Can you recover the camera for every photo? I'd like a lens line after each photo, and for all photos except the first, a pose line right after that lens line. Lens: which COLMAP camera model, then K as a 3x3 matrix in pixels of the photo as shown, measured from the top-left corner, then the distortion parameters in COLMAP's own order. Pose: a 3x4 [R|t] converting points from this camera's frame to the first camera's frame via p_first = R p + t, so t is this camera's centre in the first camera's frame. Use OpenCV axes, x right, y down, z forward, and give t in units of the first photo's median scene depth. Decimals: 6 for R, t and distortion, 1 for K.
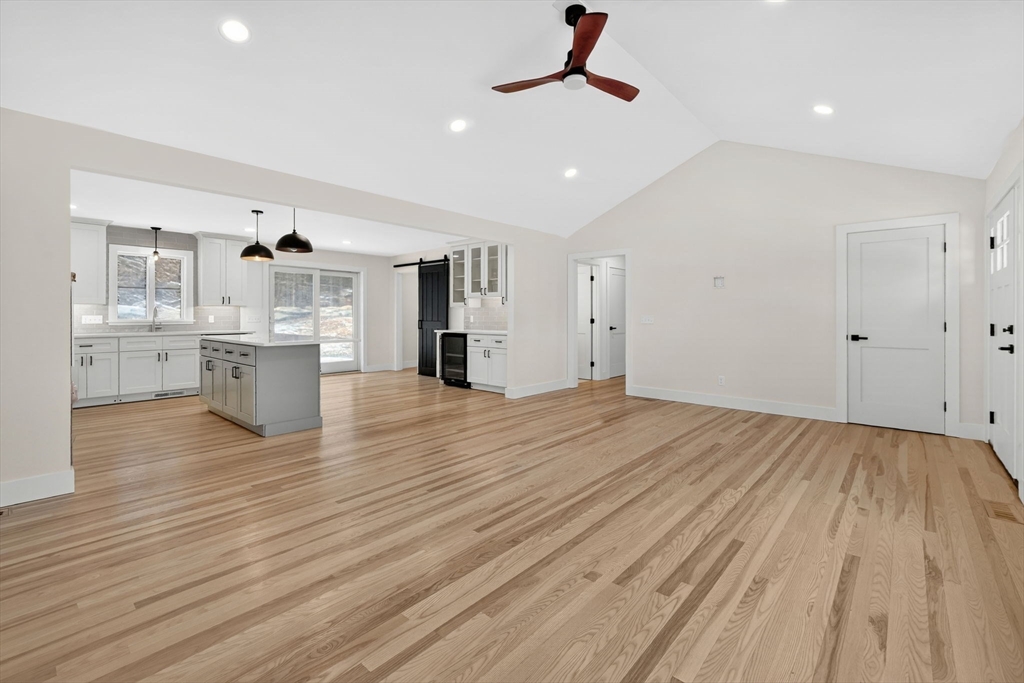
lens RADIAL K [[430.2, 0, 484.4], [0, 430.2, 318.0], [0, 0, 1]] dist [-0.019746, 0.003590]
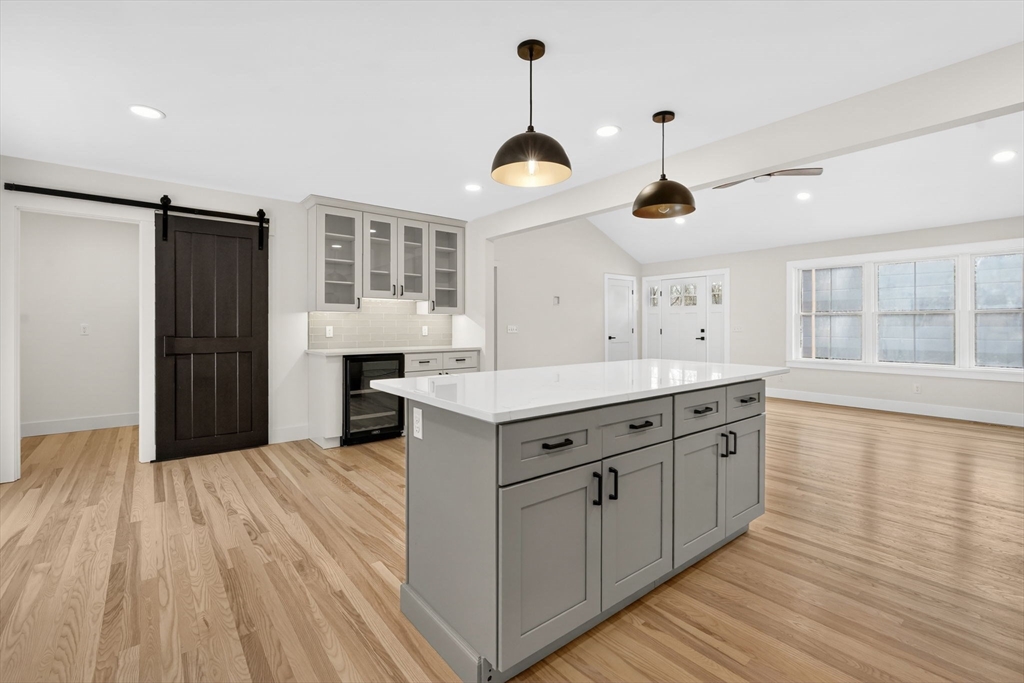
lens RADIAL K [[466.5, 0, 516.9], [0, 466.5, 329.1], [0, 0, 1]] dist [-0.005875, 0.002892]
pose [[0.128489, -0.008795, 0.991672, -1.231489], [0.005804, 0.999950, 0.008117, -0.009113], [-0.991694, 0.004713, 0.128534, 1.270749]]
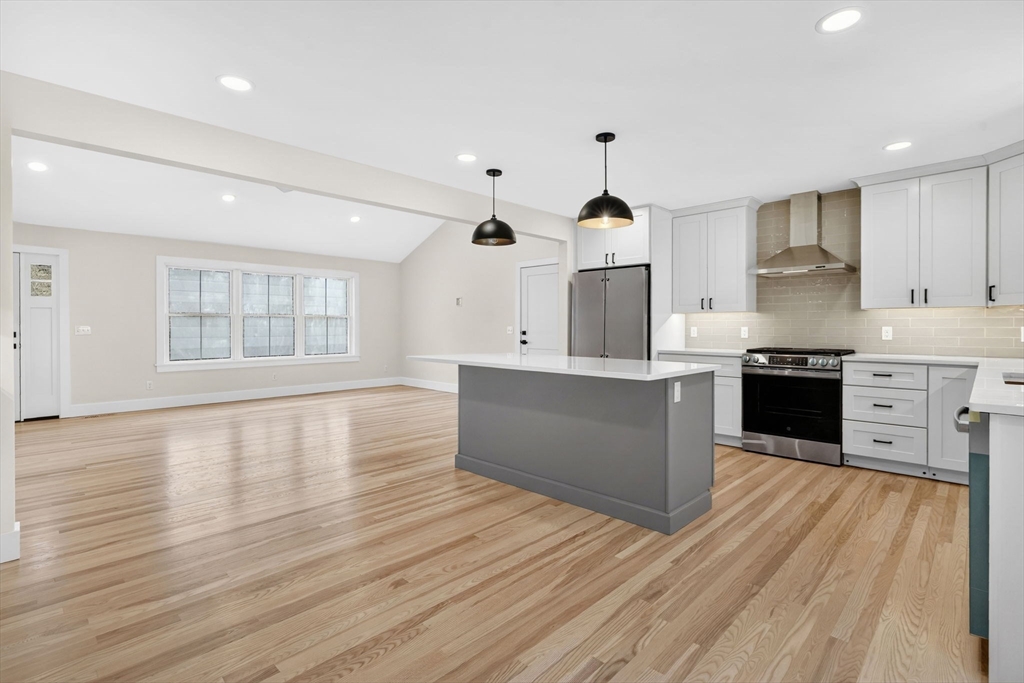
lens RADIAL K [[491.4, 0, 503.1], [0, 491.4, 328.3], [0, 0, 1]] dist [0.000485, -0.000144]
pose [[-0.999982, -0.000620, 0.006035, -0.532278], [-0.000562, 0.999954, 0.009572, -0.013601], [-0.006040, 0.009568, -0.999936, 2.154763]]
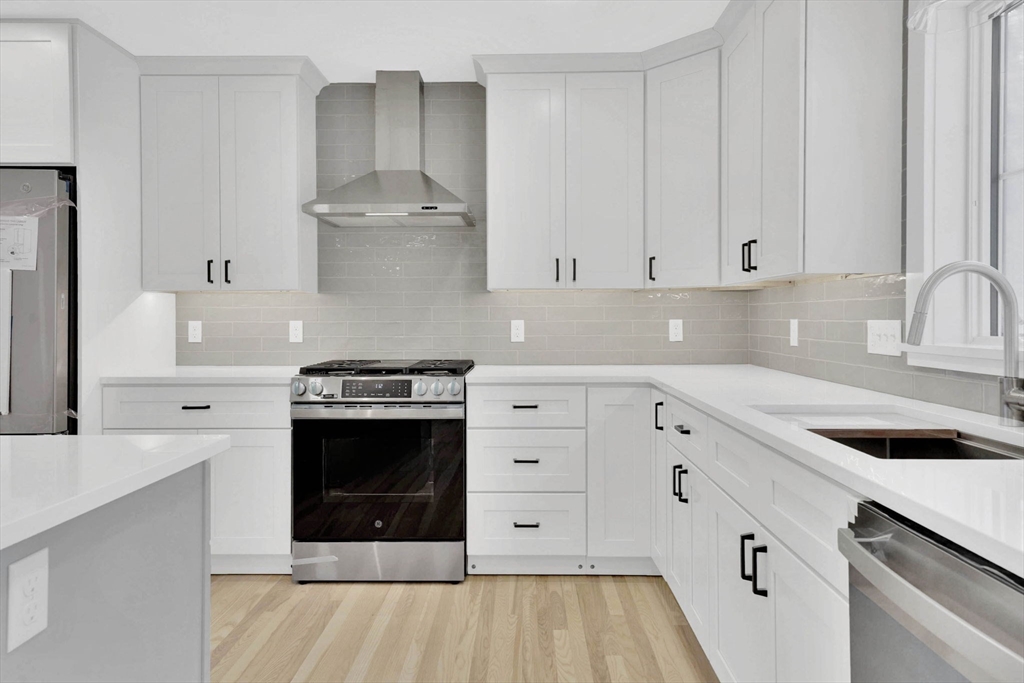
lens RADIAL K [[680.0, 0, 508.3], [0, 680.0, 317.0], [0, 0, 1]] dist [0.020030, -0.002263]
pose [[-0.733880, 0.001833, -0.679276, -0.750254], [-0.000401, 0.999995, 0.003132, -0.014128], [0.679279, 0.002571, -0.733876, 1.716366]]
